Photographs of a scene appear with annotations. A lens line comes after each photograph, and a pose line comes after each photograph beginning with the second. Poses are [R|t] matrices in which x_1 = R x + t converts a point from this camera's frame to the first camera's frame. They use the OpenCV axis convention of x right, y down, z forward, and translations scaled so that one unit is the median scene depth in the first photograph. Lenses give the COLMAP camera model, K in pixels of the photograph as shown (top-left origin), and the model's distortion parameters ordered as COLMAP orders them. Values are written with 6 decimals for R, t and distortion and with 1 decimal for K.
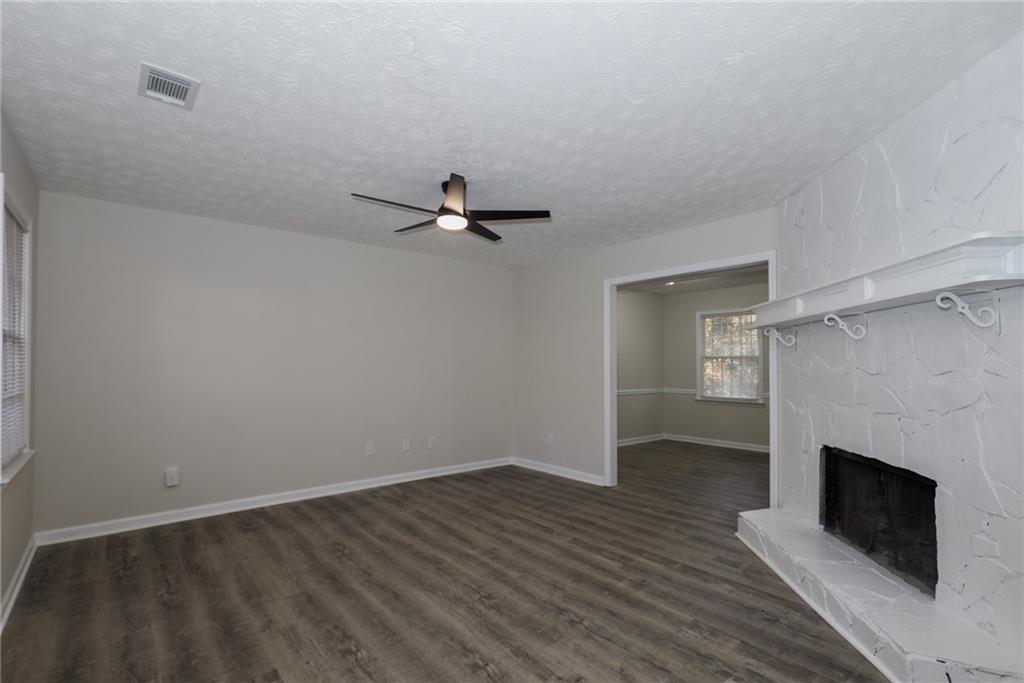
lens RADIAL K [[470.6, 0, 512.0], [0, 470.6, 341.5], [0, 0, 1]] dist [0.000918, 0.000236]
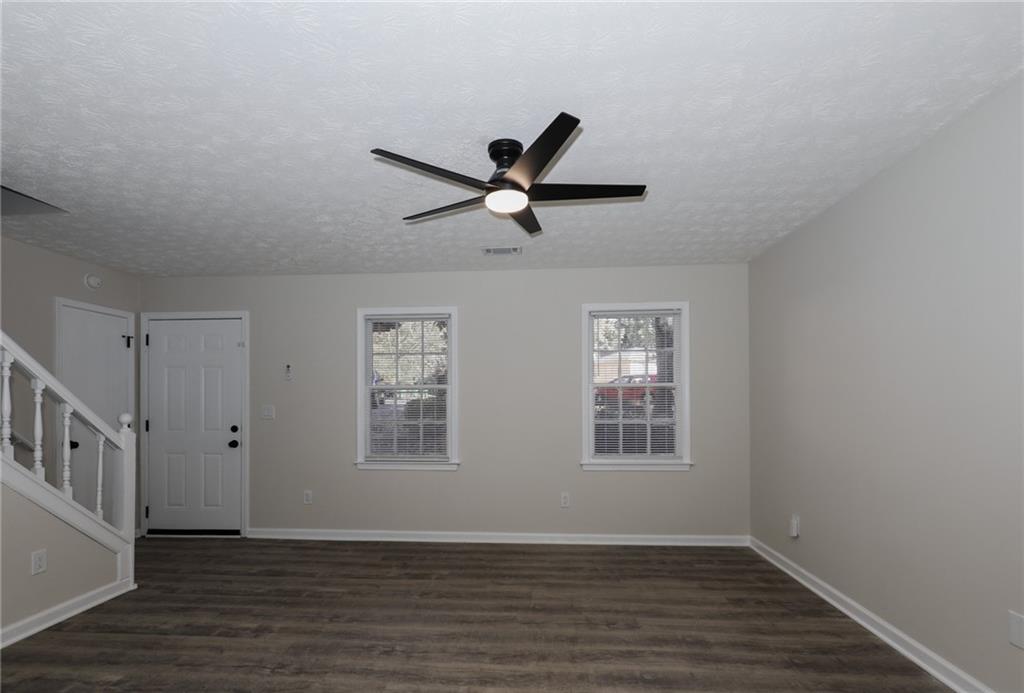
lens RADIAL K [[493.3, 0, 508.1], [0, 493.3, 394.5], [0, 0, 1]] dist [-0.004224, -0.000642]
pose [[-0.697261, -0.007470, -0.716779, 0.378287], [0.041783, 0.997822, -0.051045, 0.071687], [0.715599, -0.065541, -0.695430, 1.464012]]
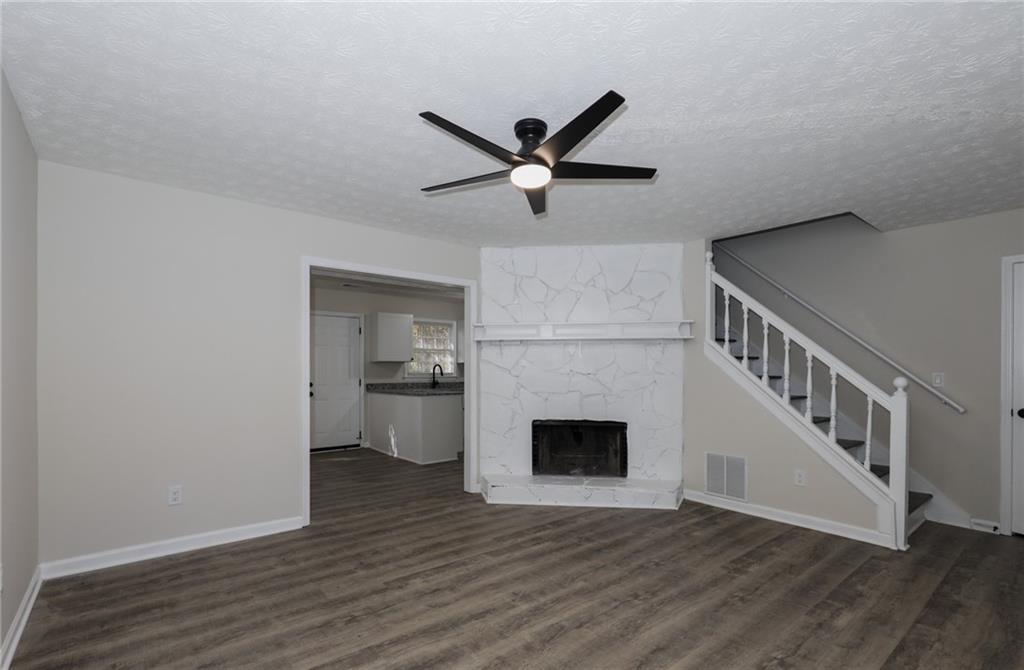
lens RADIAL K [[476.0, 0, 510.4], [0, 476.0, 372.6], [0, 0, 1]] dist [0.000280, -0.000068]
pose [[0.016576, -0.009373, 0.999819, -0.842906], [-0.054044, 0.998486, 0.010256, 0.048307], [-0.998401, -0.054205, 0.016044, 0.994792]]
